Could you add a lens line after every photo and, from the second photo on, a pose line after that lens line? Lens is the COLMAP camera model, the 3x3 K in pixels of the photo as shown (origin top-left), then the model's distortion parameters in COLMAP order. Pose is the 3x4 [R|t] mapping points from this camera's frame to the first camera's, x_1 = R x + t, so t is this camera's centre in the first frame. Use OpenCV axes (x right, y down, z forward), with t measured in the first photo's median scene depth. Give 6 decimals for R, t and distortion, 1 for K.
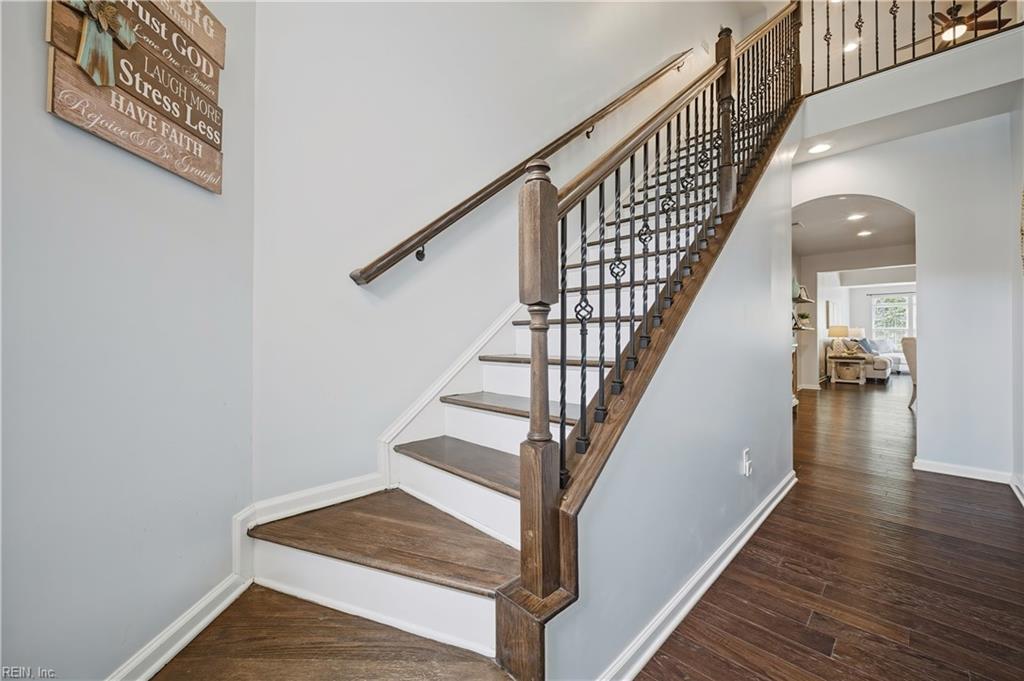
lens RADIAL K [[404.3, 0, 512.2], [0, 404.3, 335.1], [0, 0, 1]] dist [0.003039, -0.002573]
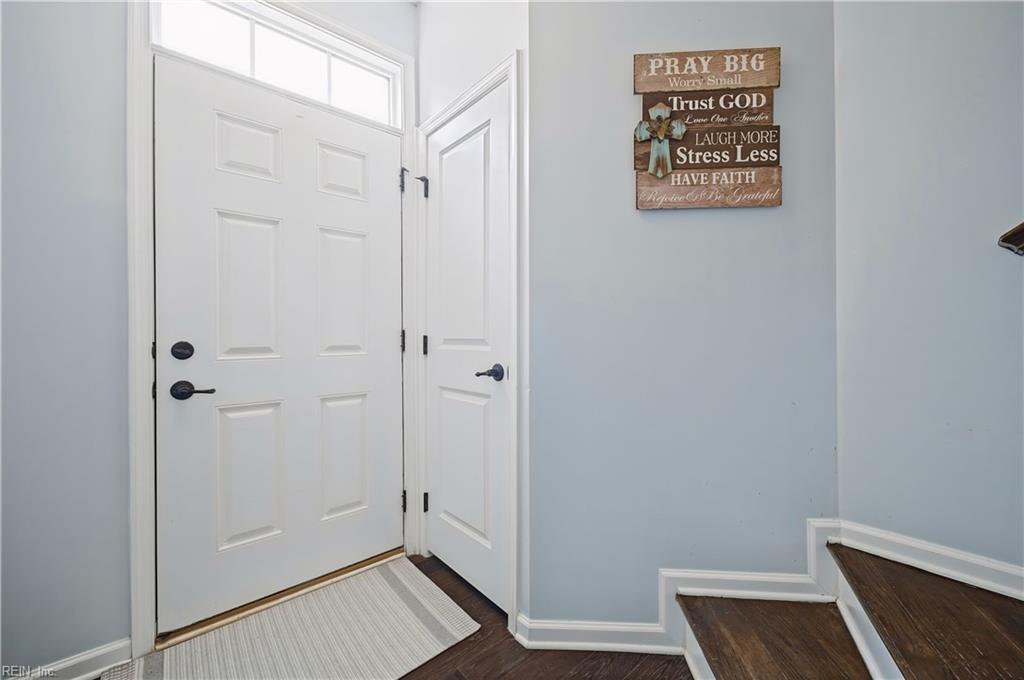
lens RADIAL K [[404.3, 0, 512.6], [0, 404.3, 339.3], [0, 0, 1]] dist [0.003039, -0.002573]
pose [[-0.072977, -0.003145, -0.997329, 0.439356], [0.005520, 0.999978, -0.003557, 0.004798], [0.997318, -0.005765, -0.072958, 0.420084]]
